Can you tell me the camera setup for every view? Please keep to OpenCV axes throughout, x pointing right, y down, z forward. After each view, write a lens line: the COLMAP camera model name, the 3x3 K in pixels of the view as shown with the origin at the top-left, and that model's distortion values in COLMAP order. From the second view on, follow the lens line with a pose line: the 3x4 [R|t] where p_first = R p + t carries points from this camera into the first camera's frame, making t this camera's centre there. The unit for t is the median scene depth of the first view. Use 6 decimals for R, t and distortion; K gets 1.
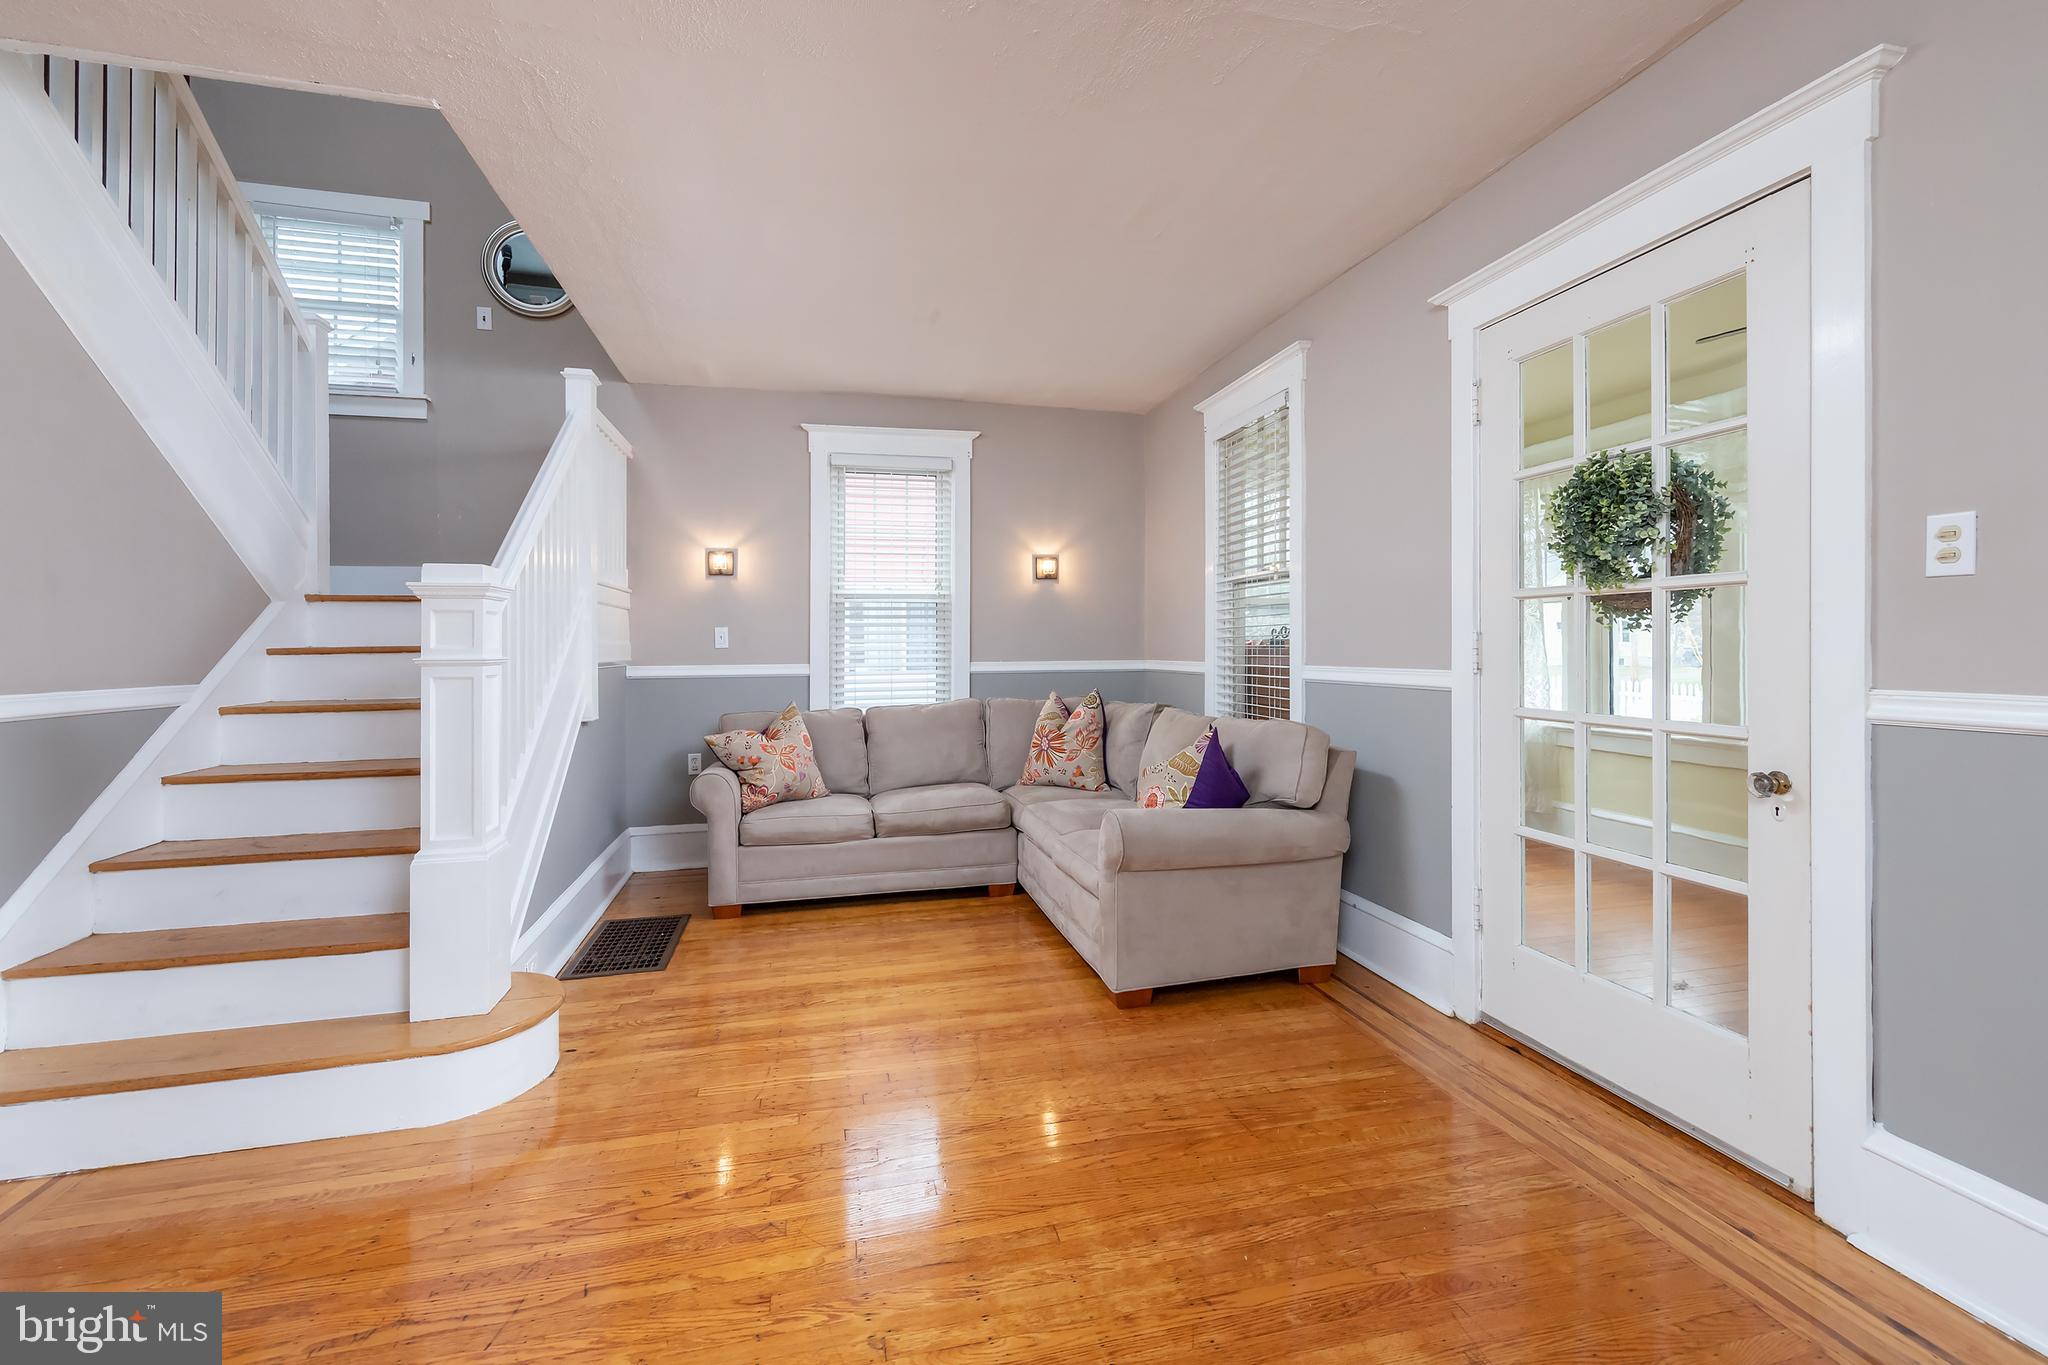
lens RADIAL K [[851.3, 0, 1025.1], [0, 851.3, 652.5], [0, 0, 1]] dist [0.007074, -0.000096]
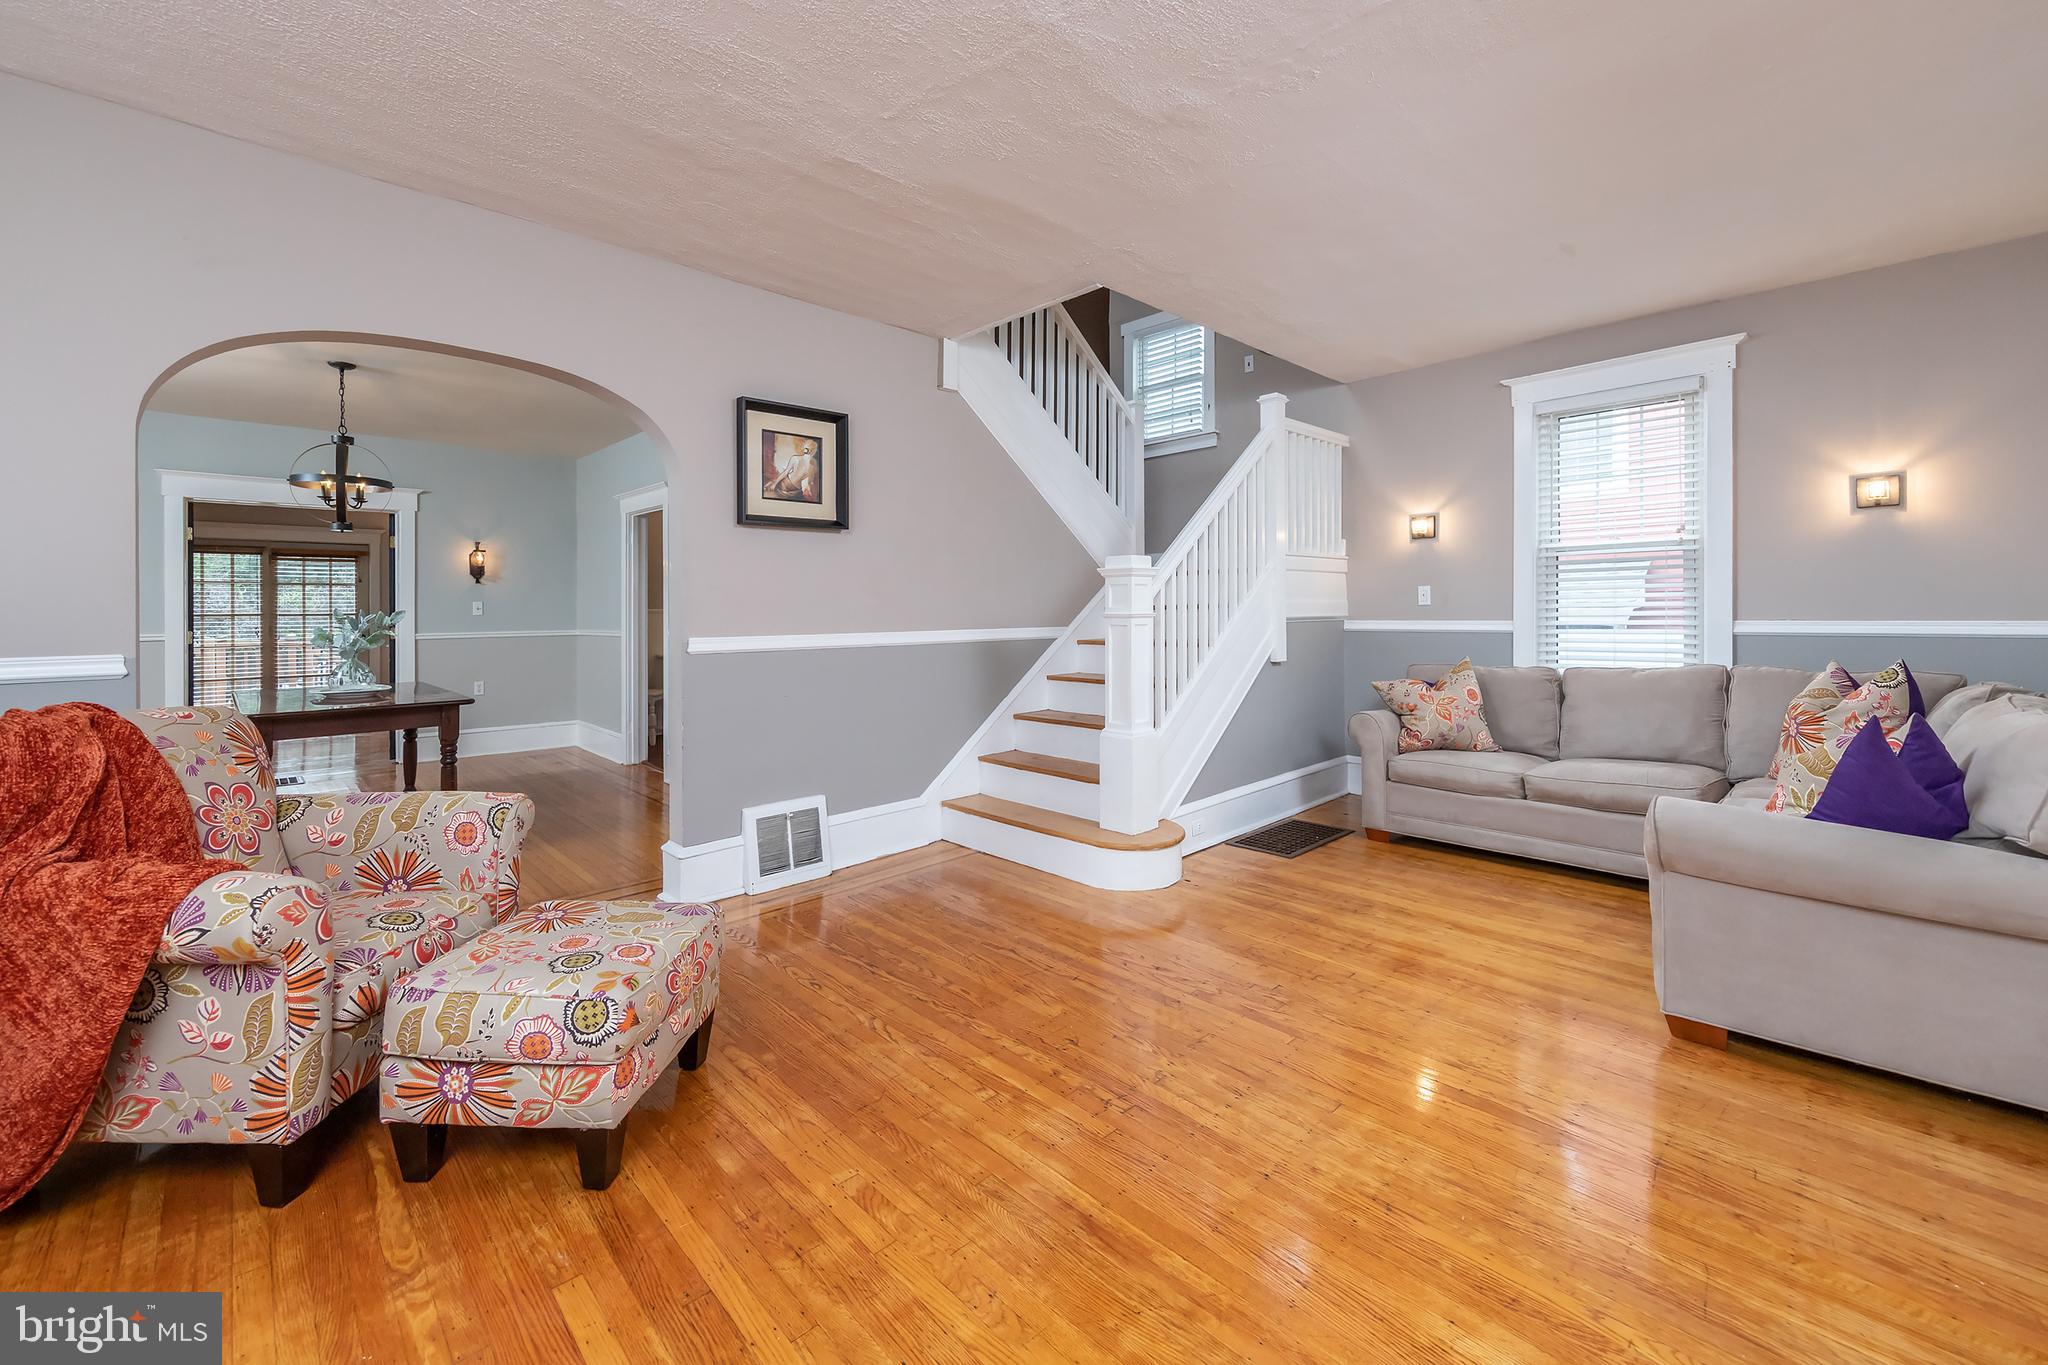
lens RADIAL K [[813.9, 0, 1013.0], [0, 813.9, 610.7], [0, 0, 1]] dist [0.002175, -0.000219]
pose [[0.499619, 0.001748, -0.866244, 0.368186], [0.000975, 0.999996, 0.002580, -0.001411], [0.866245, -0.002133, 0.499615, 0.029196]]
